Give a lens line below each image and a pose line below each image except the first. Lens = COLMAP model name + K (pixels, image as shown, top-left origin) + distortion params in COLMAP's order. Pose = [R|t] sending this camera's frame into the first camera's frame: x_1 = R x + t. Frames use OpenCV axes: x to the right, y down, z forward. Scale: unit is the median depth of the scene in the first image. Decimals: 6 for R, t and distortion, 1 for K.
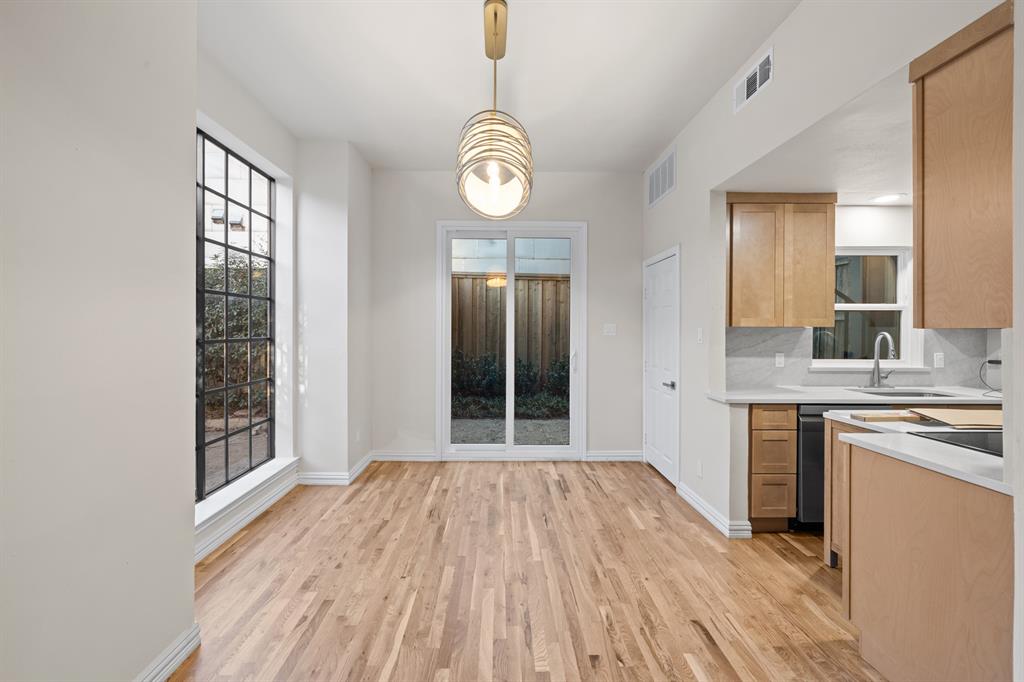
lens RADIAL K [[427.1, 0, 502.5], [0, 427.1, 331.6], [0, 0, 1]] dist [0.001860, 0.000016]
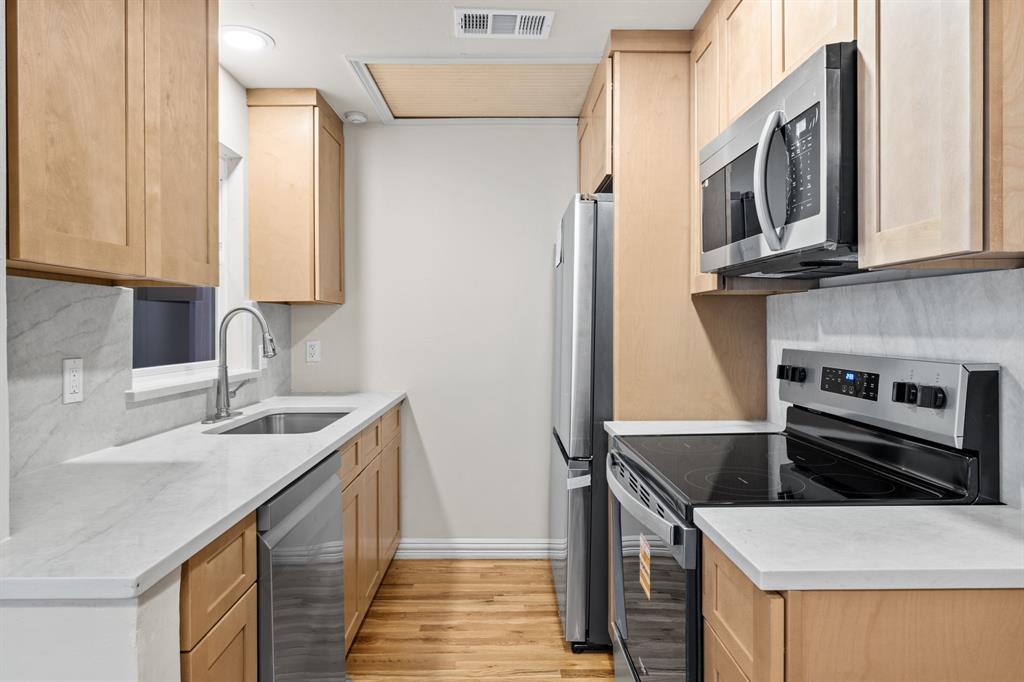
lens RADIAL K [[602.2, 0, 506.3], [0, 602.2, 330.5], [0, 0, 1]] dist [-0.004915, -0.002759]
pose [[-0.003206, -0.009367, 0.999951, 0.180061], [0.008407, 0.999921, 0.009394, 0.025417], [-0.999960, 0.008437, -0.003127, 0.662441]]
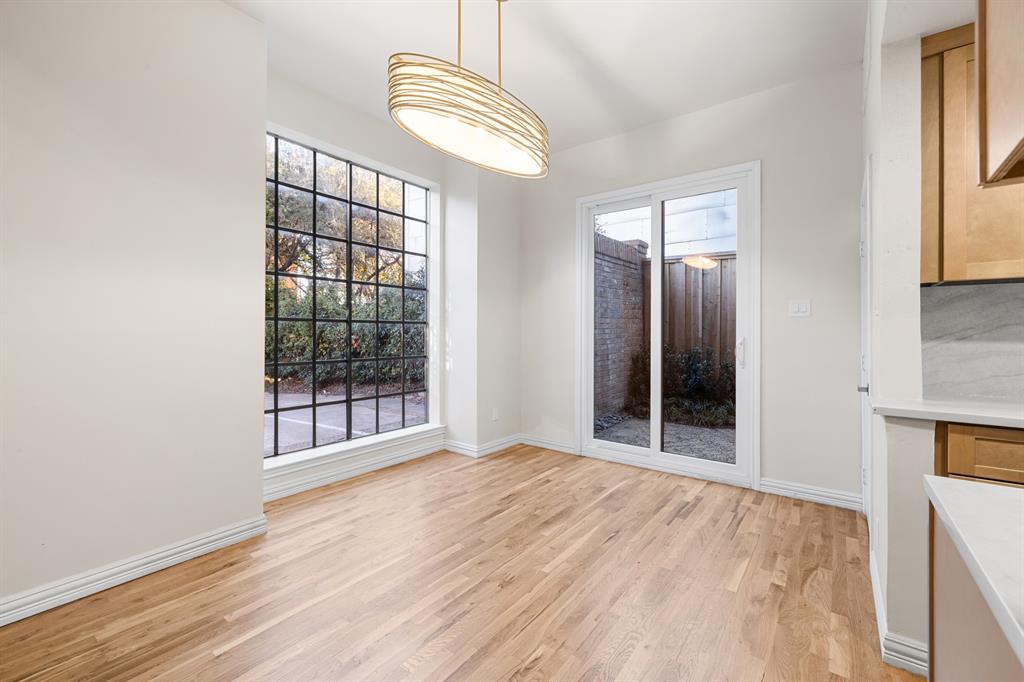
lens RADIAL K [[427.1, 0, 506.2], [0, 427.1, 330.7], [0, 0, 1]] dist [0.001860, 0.000016]
pose [[0.786406, -0.001885, -0.617708, 0.399177], [-0.004603, 0.999950, -0.008911, 0.053599], [0.617693, 0.009851, 0.786357, 0.215533]]
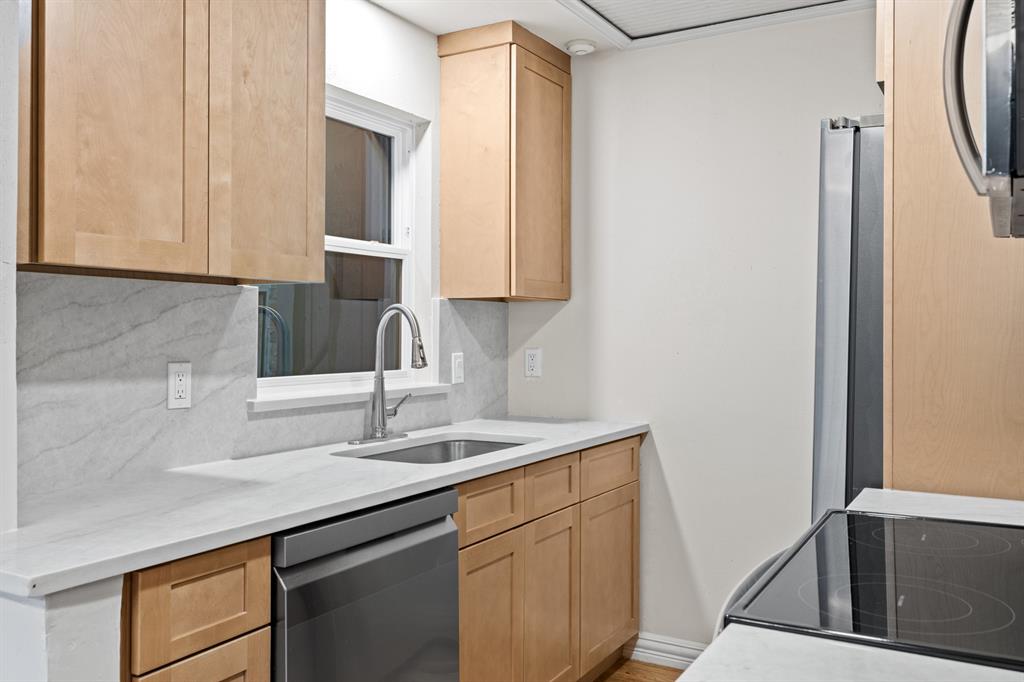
lens RADIAL K [[868.9, 0, 504.4], [0, 868.9, 324.5], [0, 0, 1]] dist [-0.000657, -0.000448]
pose [[0.508798, 0.005244, 0.860870, 0.216632], [0.003330, 0.999962, -0.008059, 0.027162], [-0.860880, 0.006968, 0.508761, 0.464626]]
